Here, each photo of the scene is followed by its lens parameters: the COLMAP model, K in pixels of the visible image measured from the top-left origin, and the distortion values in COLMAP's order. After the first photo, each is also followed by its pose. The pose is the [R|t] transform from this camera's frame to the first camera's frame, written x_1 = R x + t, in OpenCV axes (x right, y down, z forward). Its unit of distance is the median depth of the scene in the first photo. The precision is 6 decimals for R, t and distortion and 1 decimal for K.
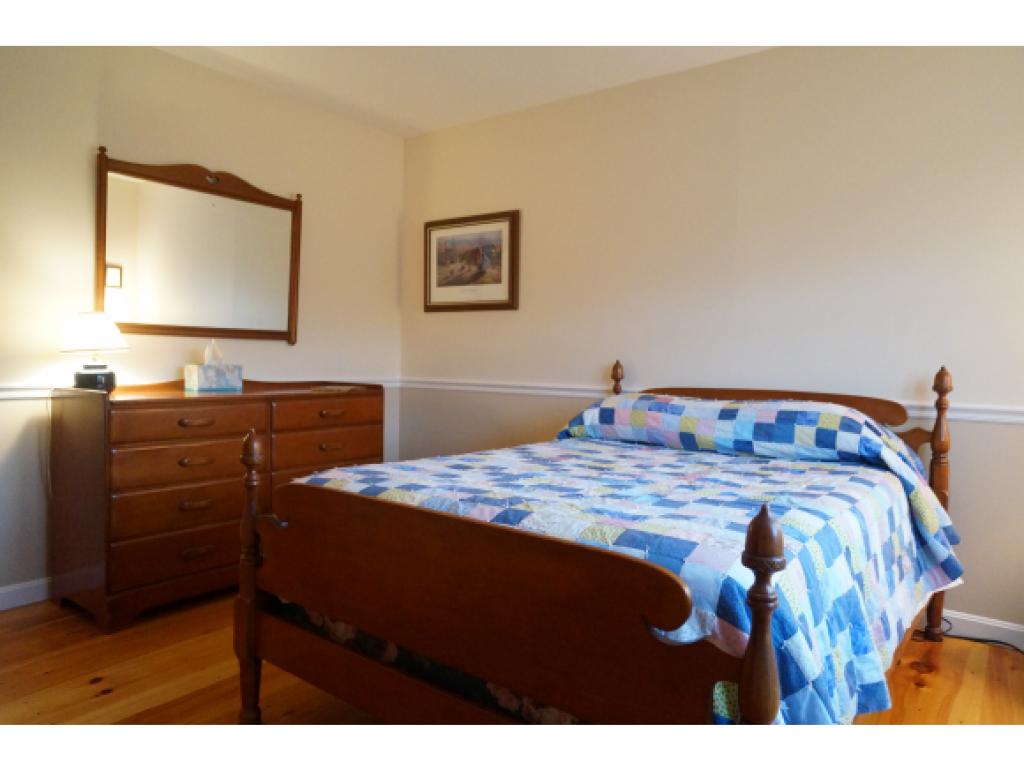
lens RADIAL K [[692.4, 0, 511.3], [0, 692.4, 384.3], [0, 0, 1]] dist [-0.060742, 0.089817]
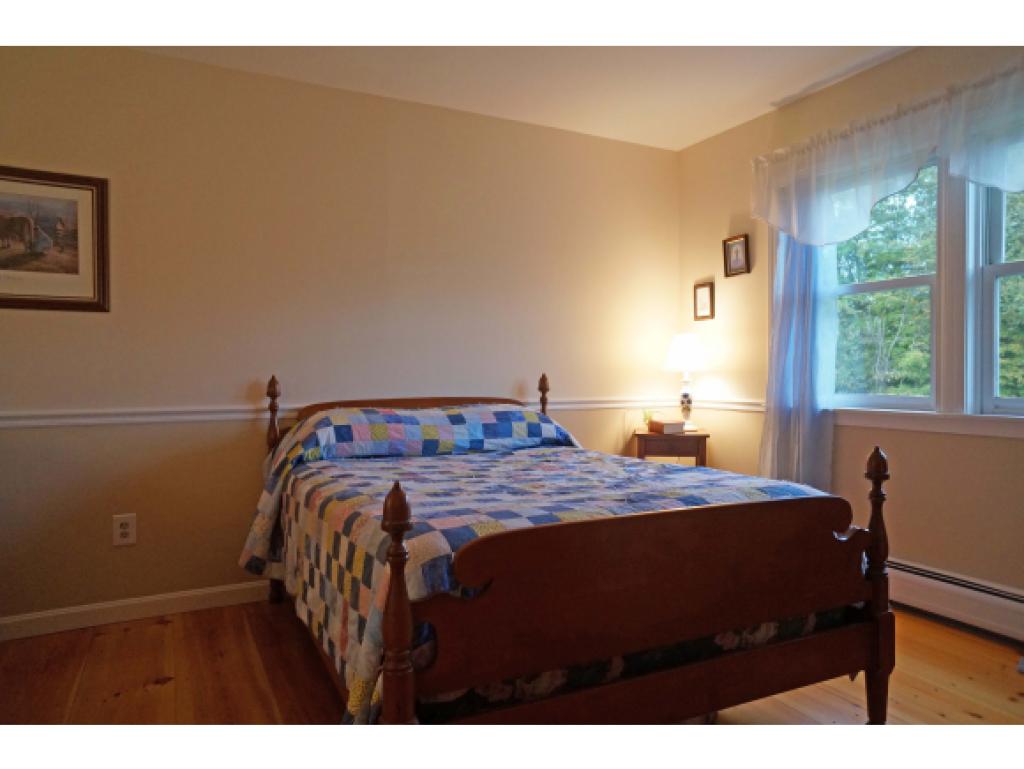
lens RADIAL K [[692.4, 0, 511.3], [0, 692.4, 384.3], [0, 0, 1]] dist [-0.060742, 0.089817]
pose [[0.445358, -0.035721, 0.894640, -0.665181], [0.049181, 0.998671, 0.015392, -0.027584], [-0.894001, 0.037144, 0.446523, 0.397776]]
